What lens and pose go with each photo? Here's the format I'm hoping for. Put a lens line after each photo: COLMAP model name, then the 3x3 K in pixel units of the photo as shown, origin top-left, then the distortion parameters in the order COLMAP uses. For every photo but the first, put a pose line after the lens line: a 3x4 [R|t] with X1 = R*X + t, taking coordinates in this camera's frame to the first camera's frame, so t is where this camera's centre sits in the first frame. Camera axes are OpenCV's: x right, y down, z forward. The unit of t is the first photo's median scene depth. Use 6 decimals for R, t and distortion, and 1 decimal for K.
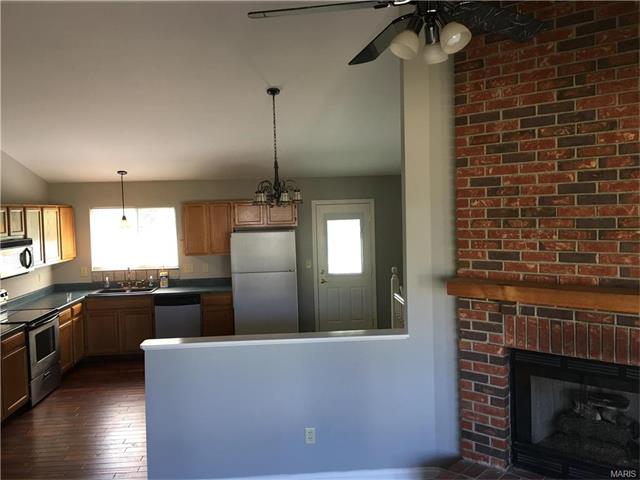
lens RADIAL K [[544.1, 0, 321.6], [0, 544.1, 237.0], [0, 0, 1]] dist [0.061178, -0.064375]
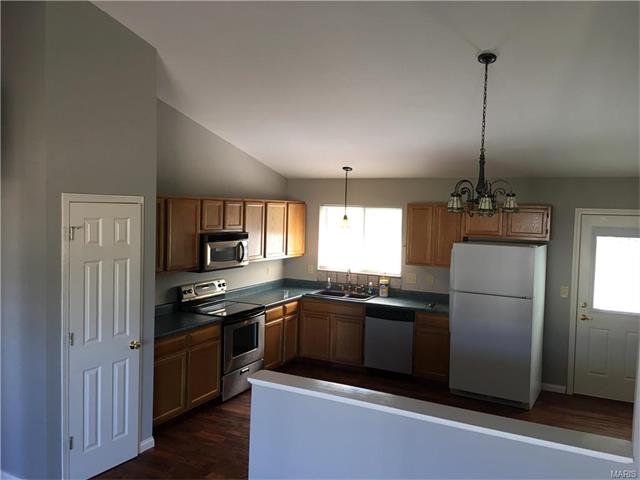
lens RADIAL K [[544.1, 0, 318.2], [0, 544.1, 238.3], [0, 0, 1]] dist [0.061178, -0.064375]
pose [[0.847616, 0.080658, -0.524444, 0.125740], [-0.078289, 0.996572, 0.026737, -0.028381], [0.524803, 0.018395, 0.851025, 0.261509]]
